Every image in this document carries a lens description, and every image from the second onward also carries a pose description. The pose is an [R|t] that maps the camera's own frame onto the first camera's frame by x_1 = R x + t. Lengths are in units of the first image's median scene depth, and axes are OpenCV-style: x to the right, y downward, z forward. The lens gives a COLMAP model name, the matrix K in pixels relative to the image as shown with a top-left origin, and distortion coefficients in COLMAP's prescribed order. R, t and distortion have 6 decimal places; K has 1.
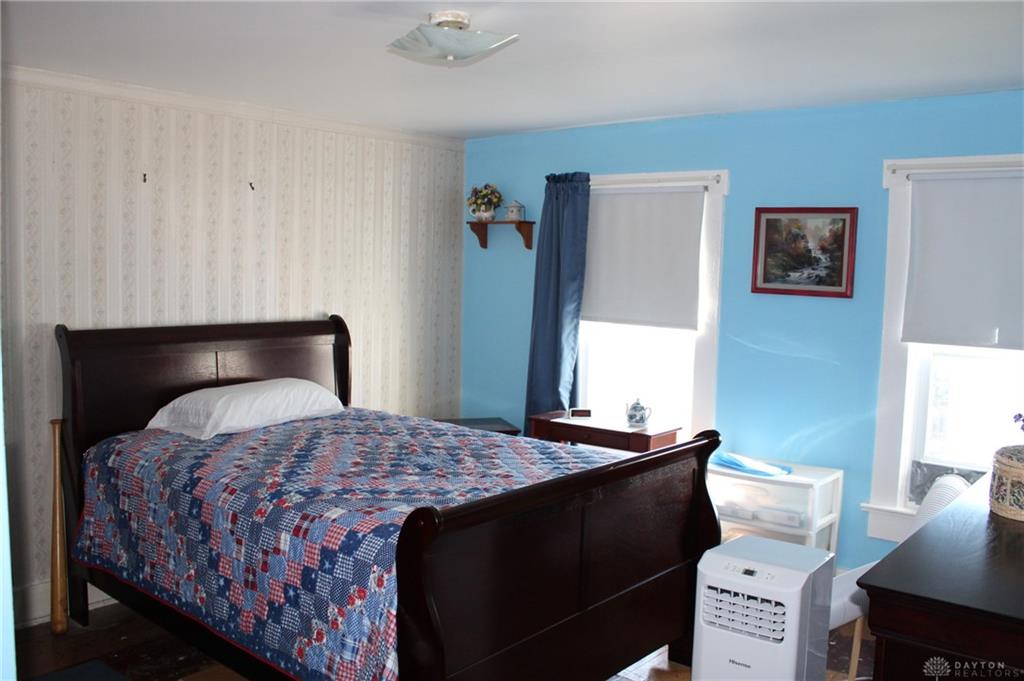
lens RADIAL K [[882.9, 0, 512.0], [0, 882.9, 340.5], [0, 0, 1]] dist [-0.143517, 0.139589]
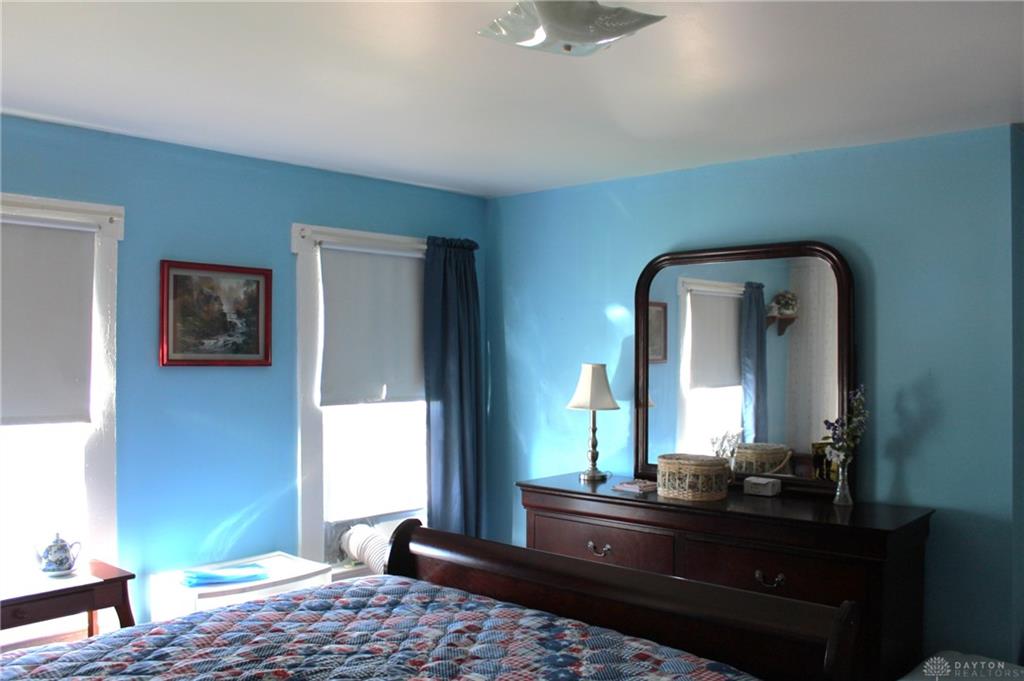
lens RADIAL K [[882.9, 0, 512.0], [0, 882.9, 340.5], [0, 0, 1]] dist [-0.143517, 0.139589]
pose [[0.060755, -0.012062, 0.998080, -0.519016], [0.085564, 0.996309, 0.006832, -0.058911], [-0.994479, 0.084984, 0.061563, 0.663538]]
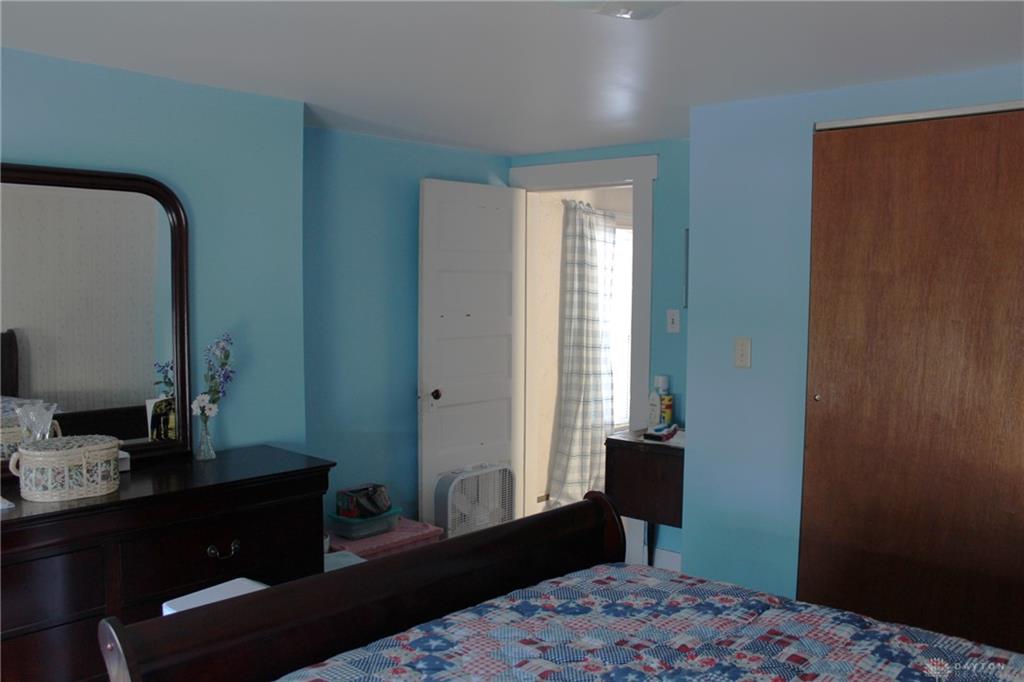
lens RADIAL K [[882.9, 0, 512.0], [0, 882.9, 341.0], [0, 0, 1]] dist [-0.143517, 0.139589]
pose [[-0.997752, -0.032877, 0.058403, -0.013875], [-0.023723, 0.988244, 0.151036, -0.100916], [-0.062682, 0.149311, -0.986801, 1.143098]]
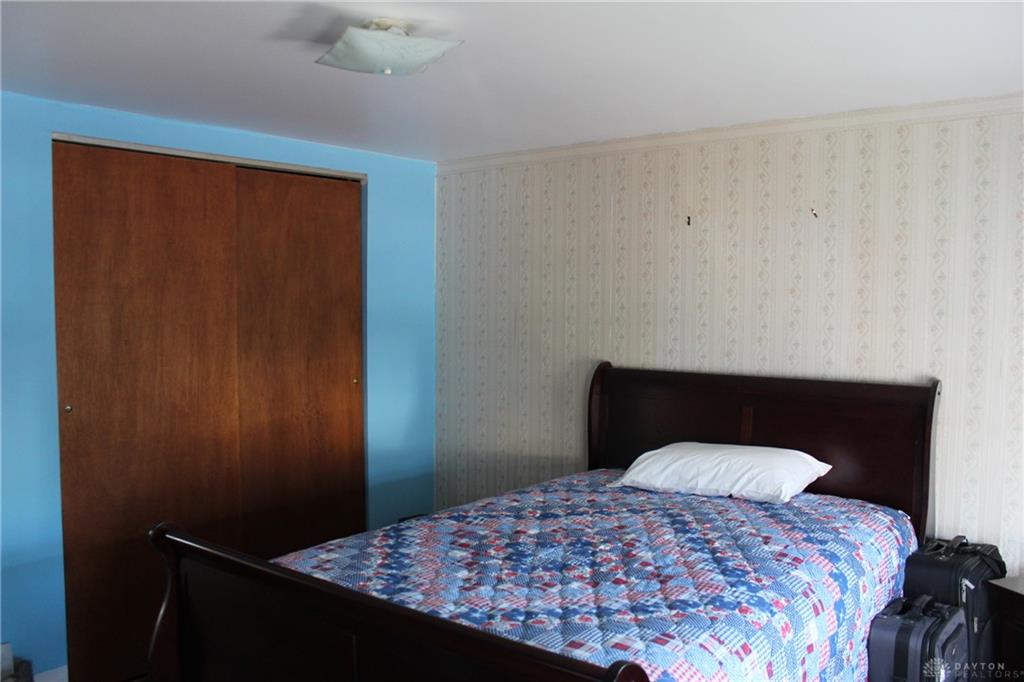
lens RADIAL K [[882.9, 0, 512.0], [0, 882.9, 341.0], [0, 0, 1]] dist [-0.143517, 0.139589]
pose [[0.004933, 0.028302, -0.999587, 0.538805], [-0.089854, 0.995568, 0.027745, -0.056438], [0.995943, 0.089681, 0.007454, 0.742772]]
